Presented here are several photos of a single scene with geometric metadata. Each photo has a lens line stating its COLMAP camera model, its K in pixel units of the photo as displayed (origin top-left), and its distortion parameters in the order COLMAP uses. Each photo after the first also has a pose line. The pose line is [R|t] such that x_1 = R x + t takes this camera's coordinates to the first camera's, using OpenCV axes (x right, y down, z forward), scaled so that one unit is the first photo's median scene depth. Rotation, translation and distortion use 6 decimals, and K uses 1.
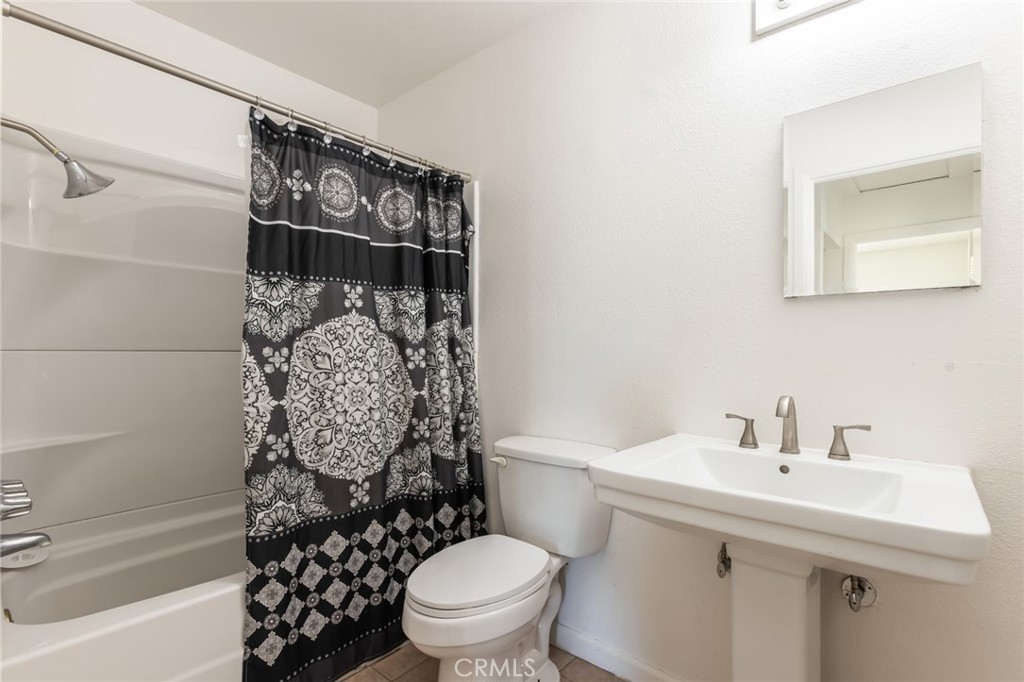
lens RADIAL K [[487.0, 0, 512.6], [0, 487.0, 348.0], [0, 0, 1]] dist [-0.019811, 0.011745]
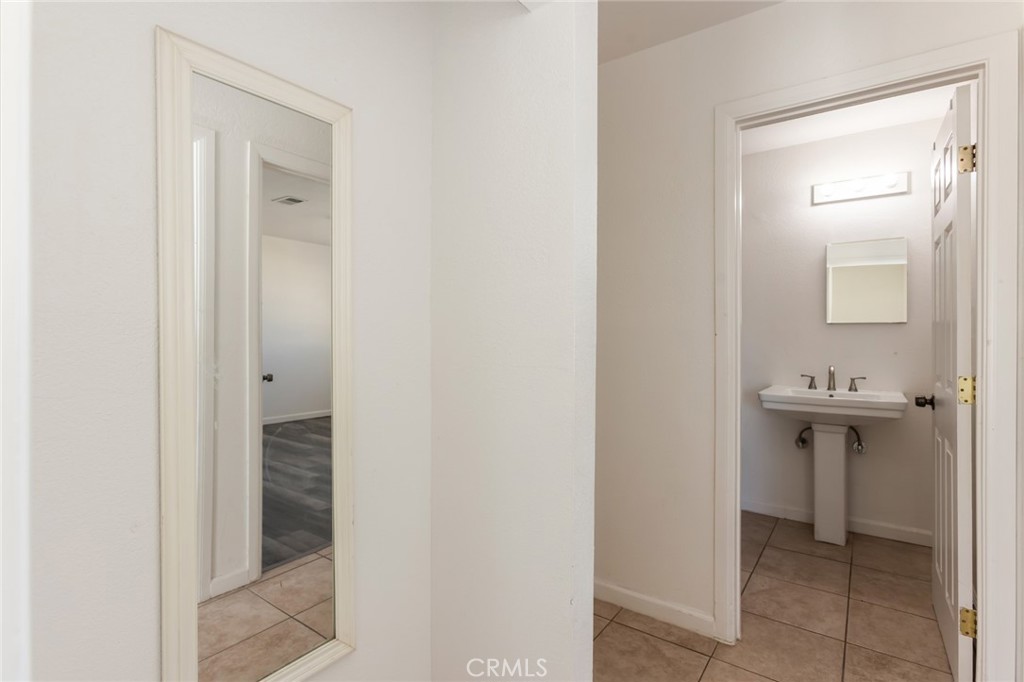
lens RADIAL K [[487.0, 0, 511.7], [0, 487.0, 336.7], [0, 0, 1]] dist [-0.019811, 0.011745]
pose [[0.997937, -0.000203, 0.064193, -1.144984], [0.000007, 0.999995, 0.003060, -0.053216], [-0.064194, -0.003054, 0.997933, -1.266342]]
